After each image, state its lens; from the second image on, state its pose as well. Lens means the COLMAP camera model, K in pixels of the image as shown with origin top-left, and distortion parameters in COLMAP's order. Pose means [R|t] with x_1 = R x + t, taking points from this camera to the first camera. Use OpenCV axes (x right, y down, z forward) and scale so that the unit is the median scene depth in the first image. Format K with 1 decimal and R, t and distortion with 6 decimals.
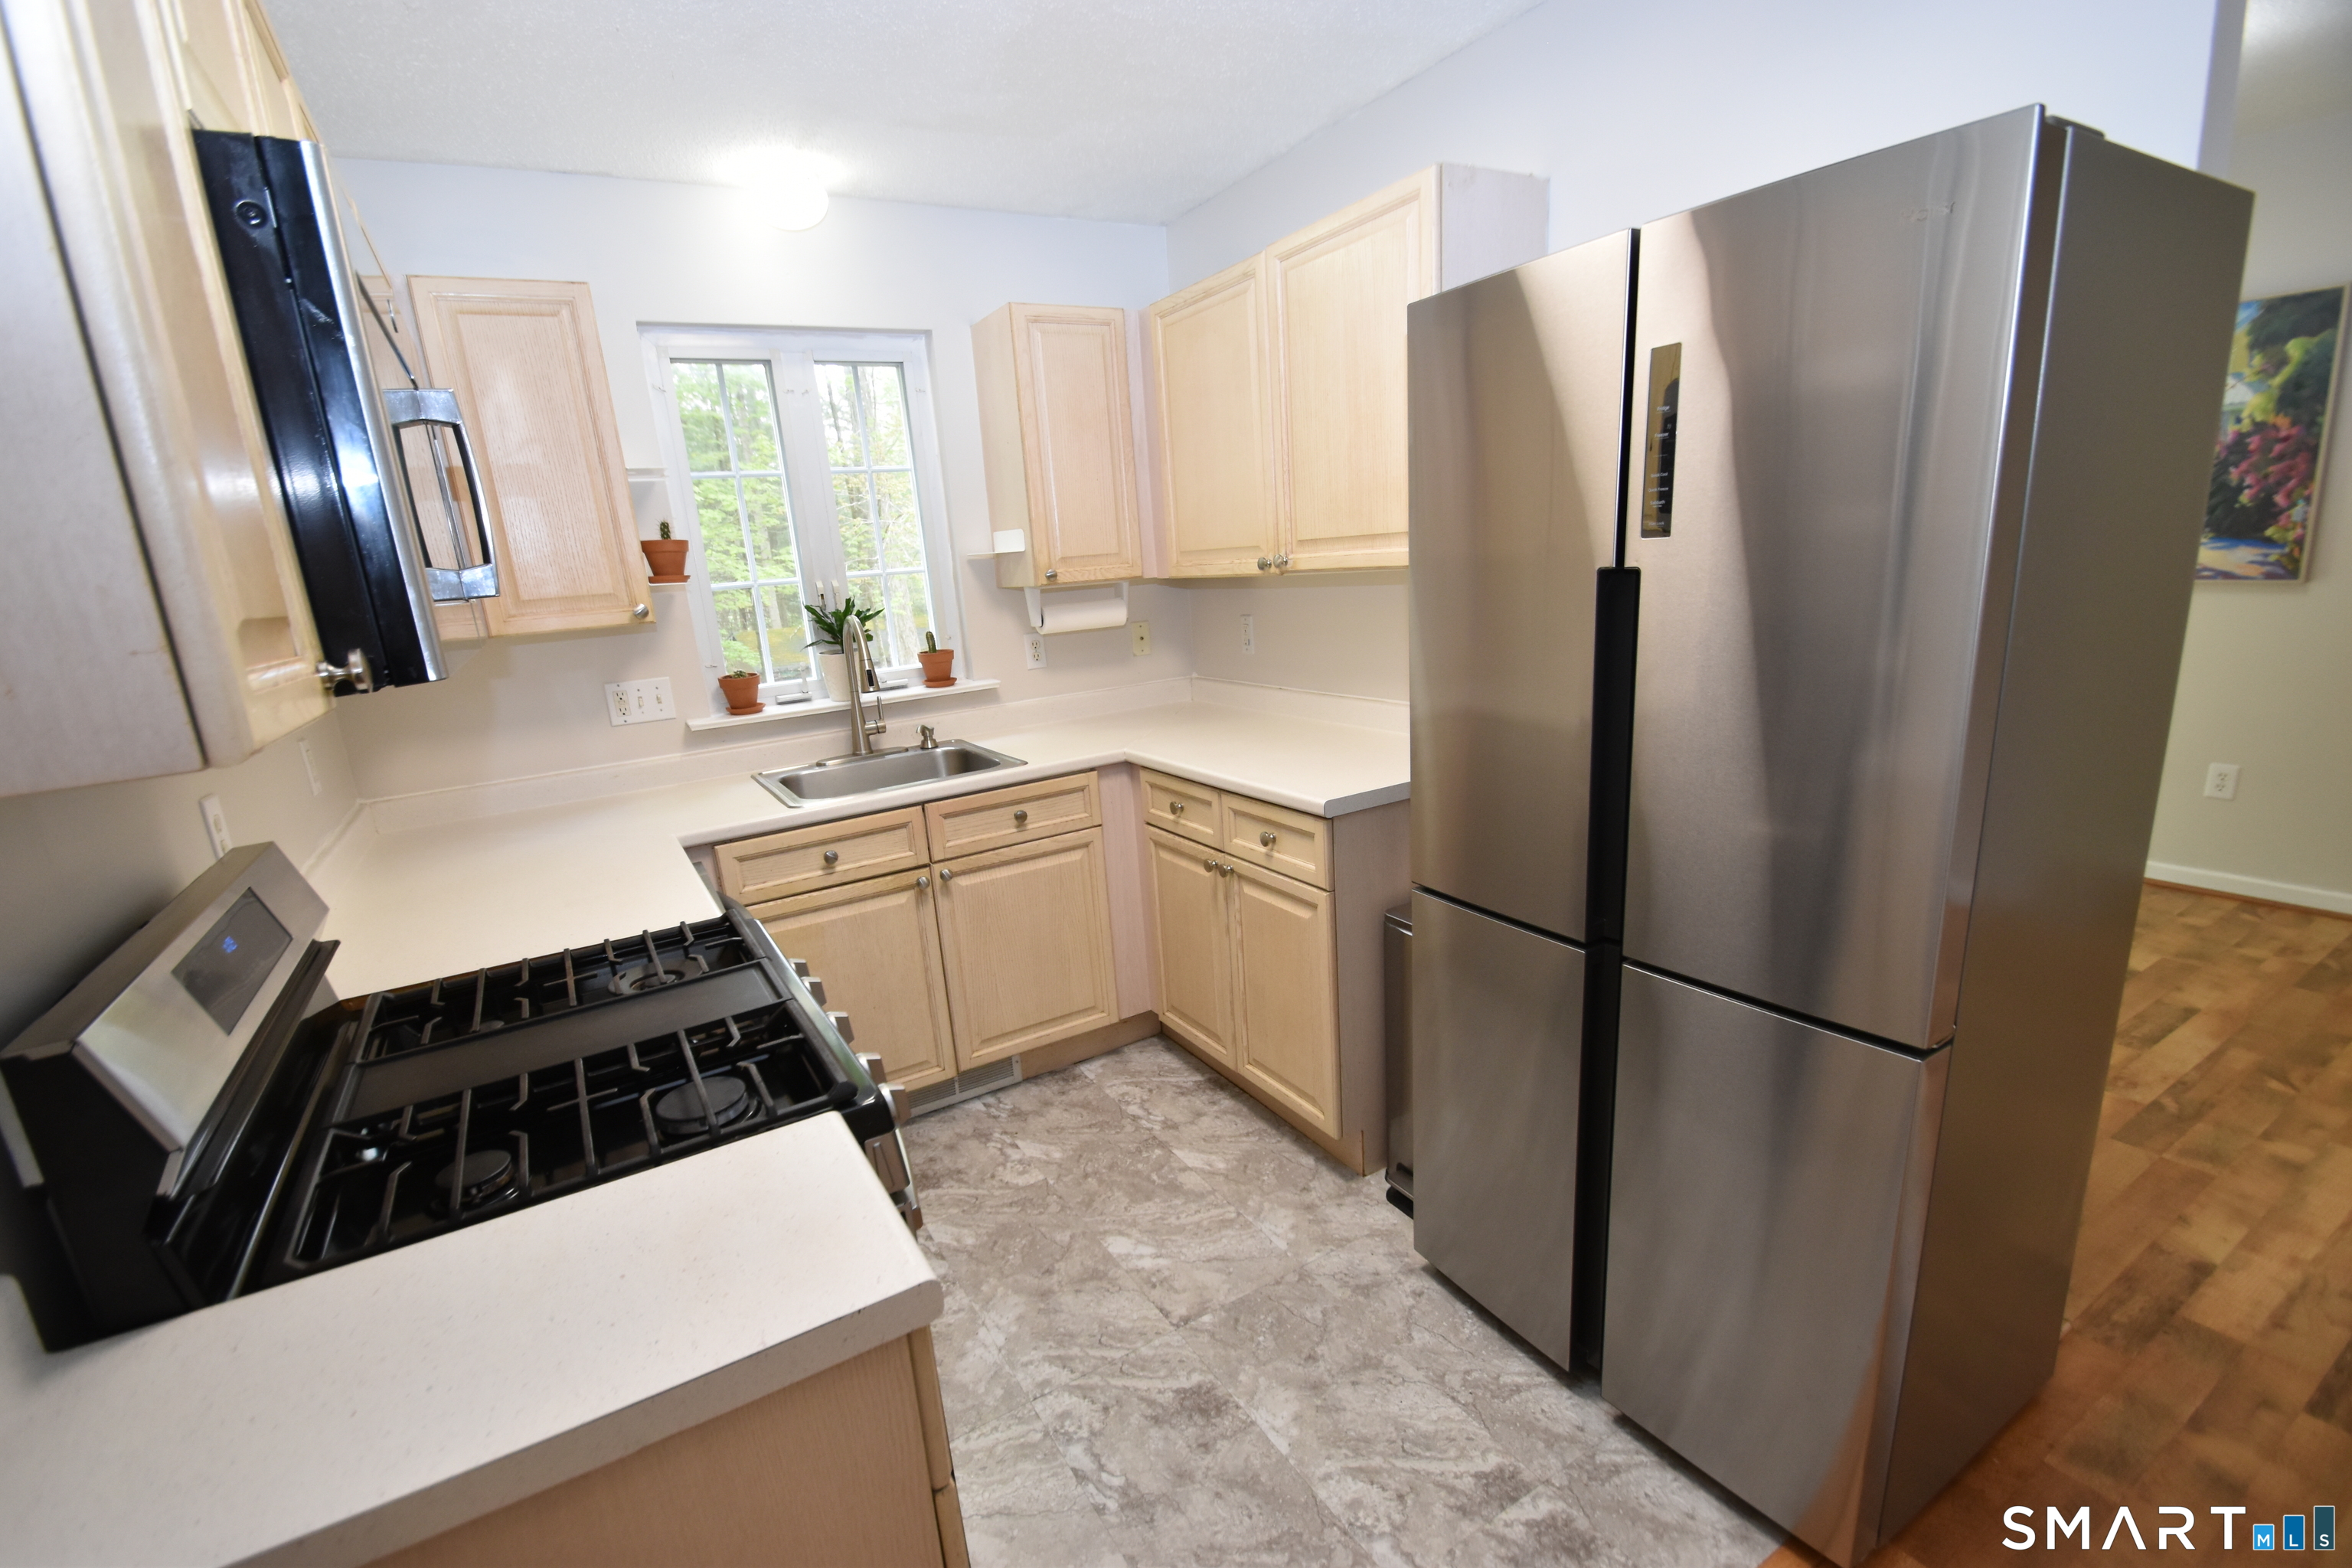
lens RADIAL K [[1031.0, 0, 1153.9], [0, 1031.0, 814.8], [0, 0, 1]] dist [0.008717, -0.013972]
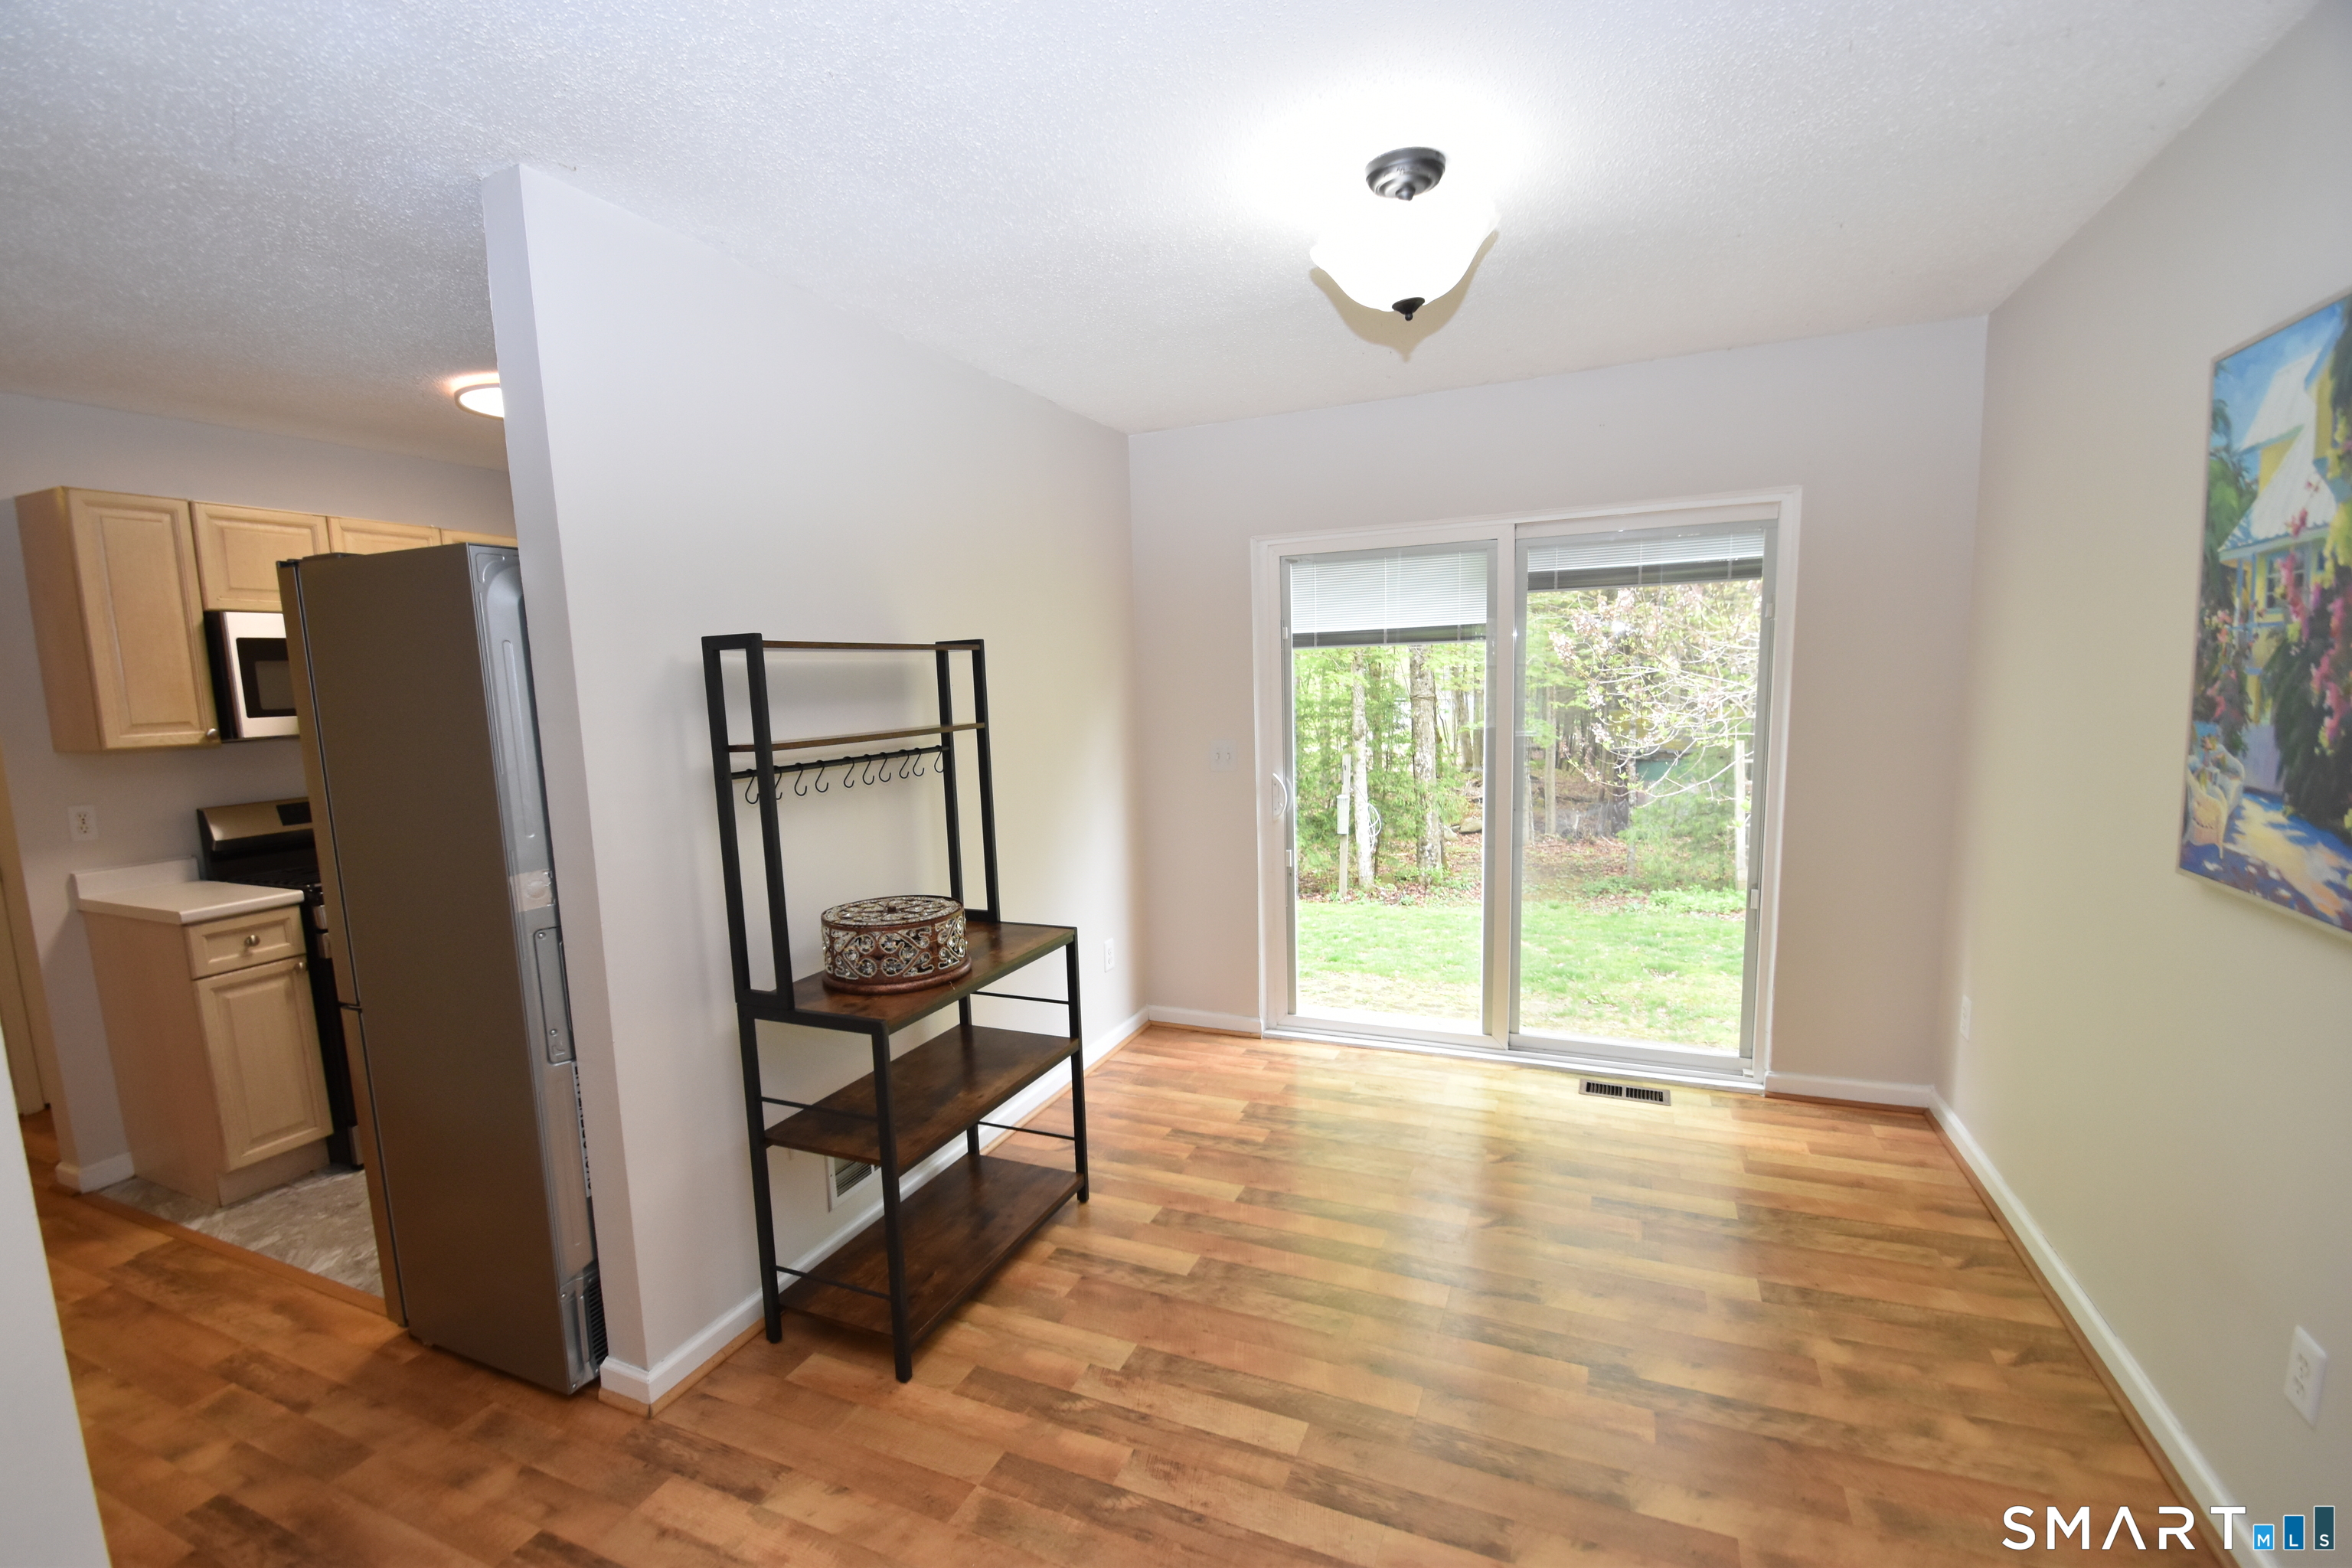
lens RADIAL K [[1031.0, 0, 1153.9], [0, 1031.0, 814.8], [0, 0, 1]] dist [0.008717, -0.013972]
pose [[0.585783, 0.163497, -0.793805, 1.430881], [-0.212788, 0.976106, 0.044019, -0.241557], [0.782035, 0.143127, 0.606577, 0.442050]]
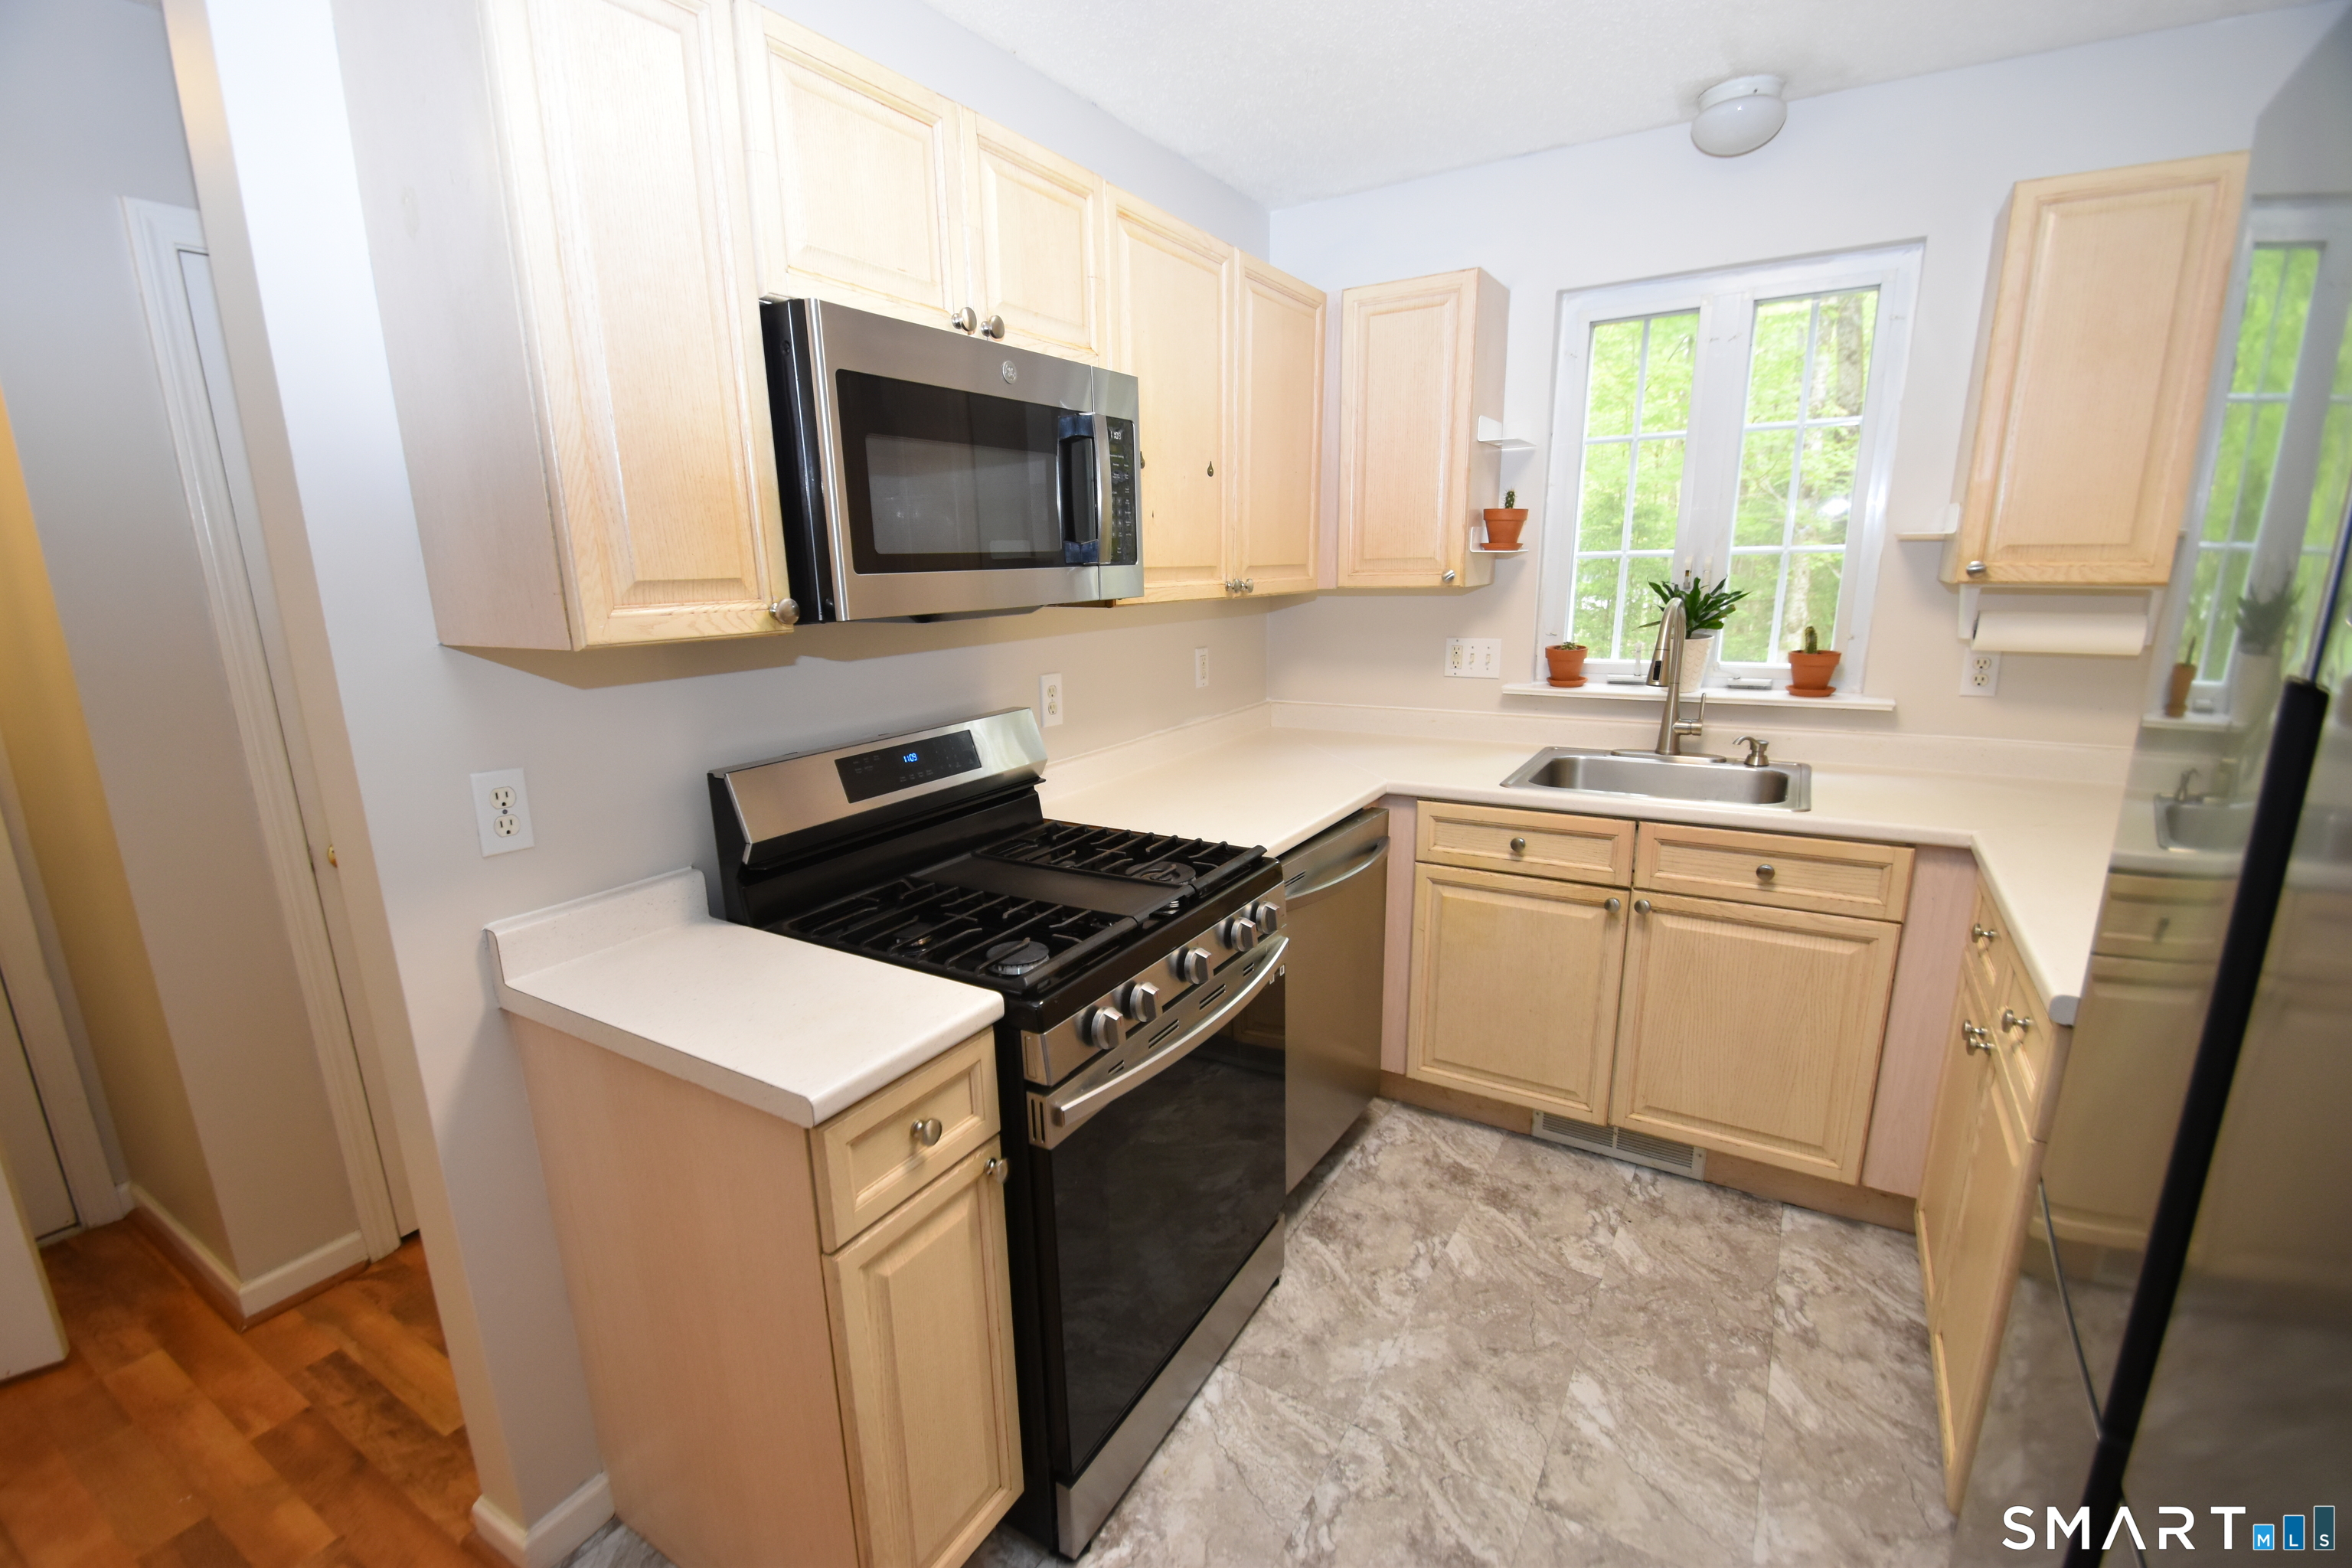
lens RADIAL K [[1031.0, 0, 1153.9], [0, 1031.0, 814.8], [0, 0, 1]] dist [0.008717, -0.013972]
pose [[0.463144, 0.275858, -0.842259, 0.318459], [-0.231477, 0.954992, 0.185495, -0.081340], [0.855521, 0.109053, 0.506153, 0.201095]]
